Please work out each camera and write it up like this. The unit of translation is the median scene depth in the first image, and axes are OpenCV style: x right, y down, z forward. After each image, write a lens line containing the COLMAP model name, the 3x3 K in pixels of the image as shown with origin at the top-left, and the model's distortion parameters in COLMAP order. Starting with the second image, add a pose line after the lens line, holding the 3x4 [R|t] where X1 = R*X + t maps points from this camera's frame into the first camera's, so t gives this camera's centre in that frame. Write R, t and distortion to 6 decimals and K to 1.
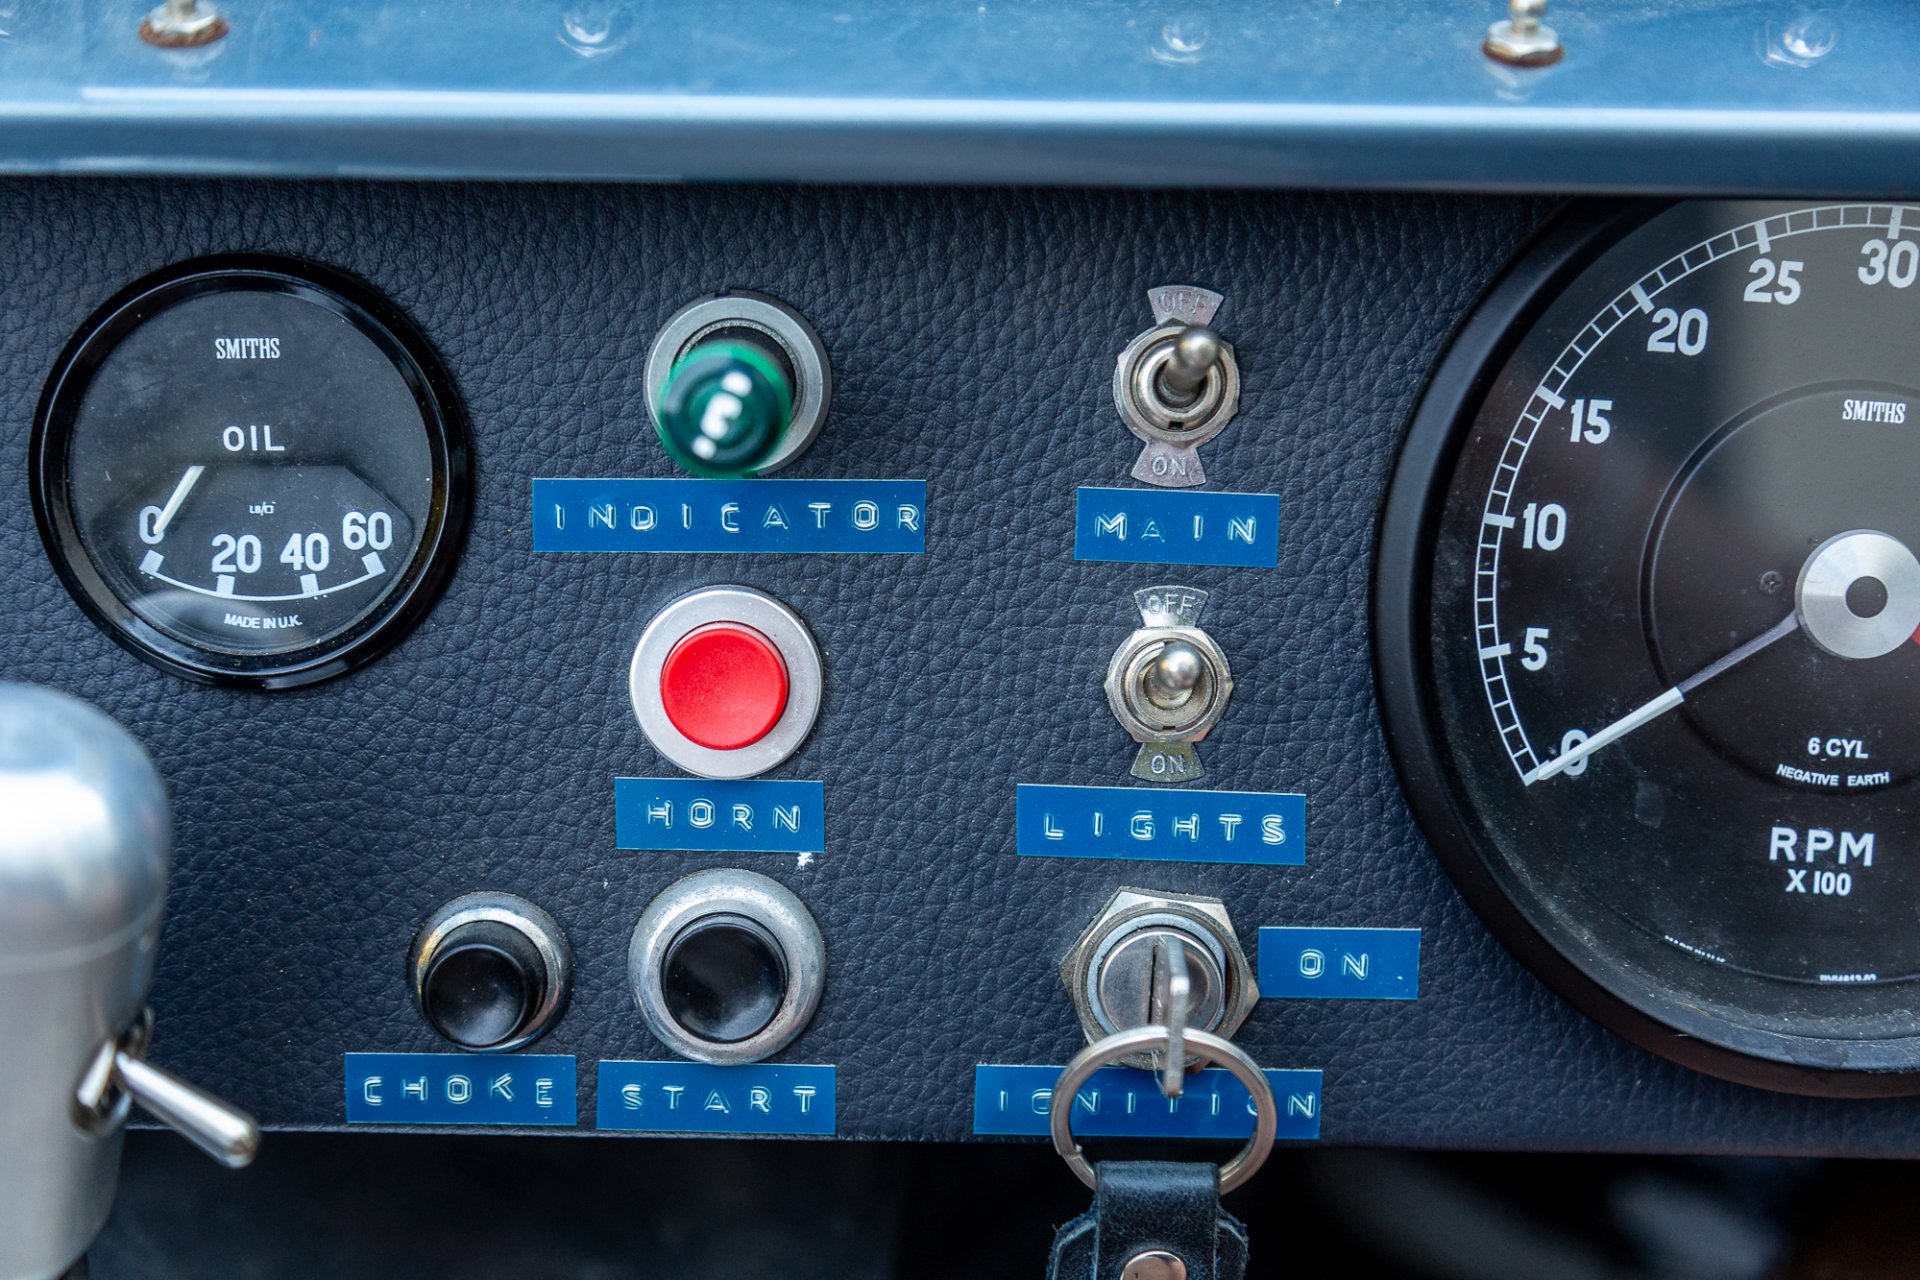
lens RADIAL K [[3036.1, 0, 960.0], [0, 3036.1, 640.0], [0, 0, 1]] dist [-0.022550, -0.032500]
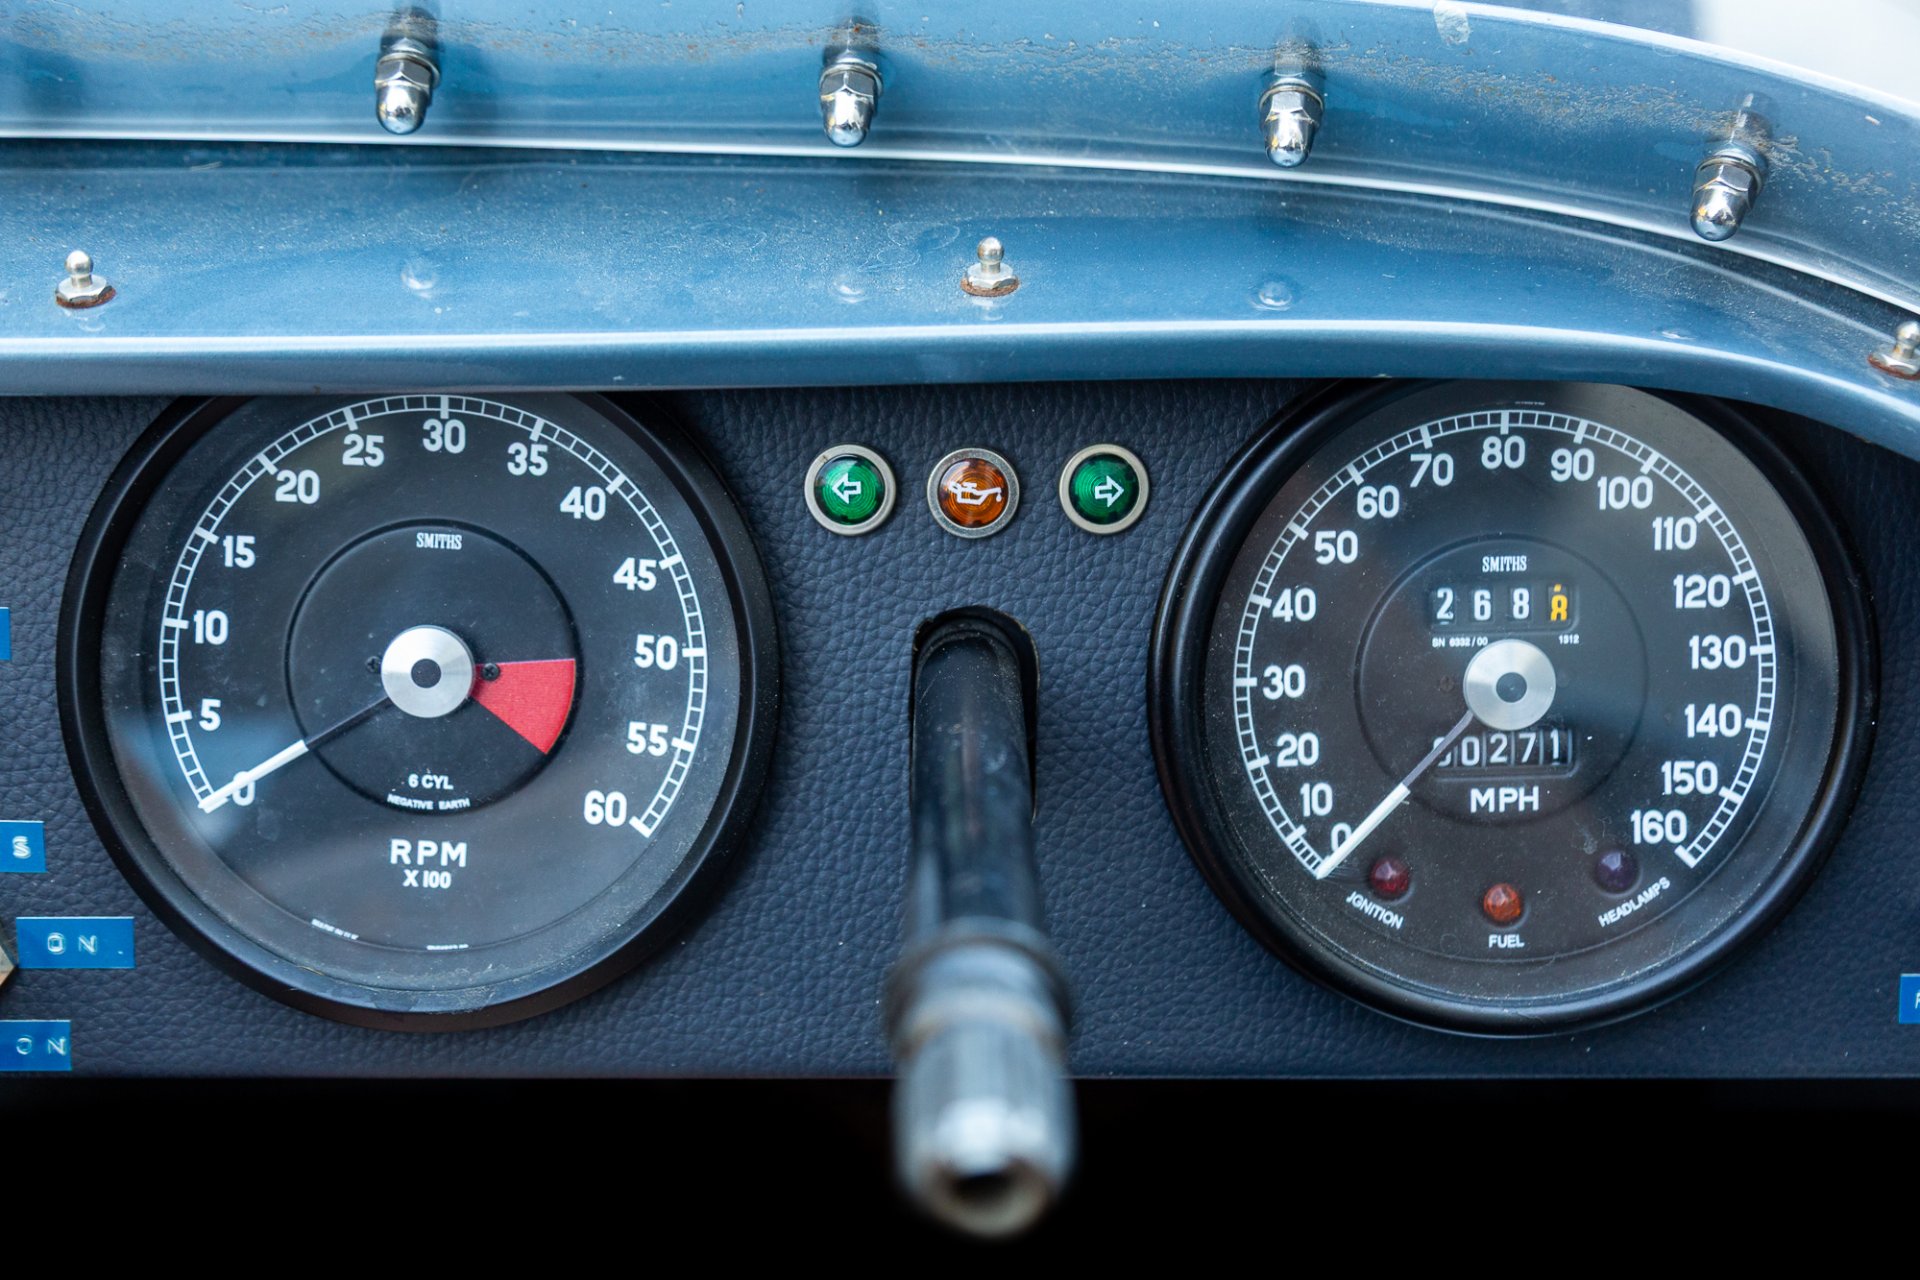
lens RADIAL K [[2157.3, 0, 962.4], [0, 2157.3, 583.8], [0, 0, 1]] dist [-0.002344, 0.007938]
pose [[0.999865, -0.015085, 0.006493, 0.525152], [0.015357, 0.998911, -0.044064, -0.008004], [-0.005821, 0.044157, 0.999008, 0.002970]]
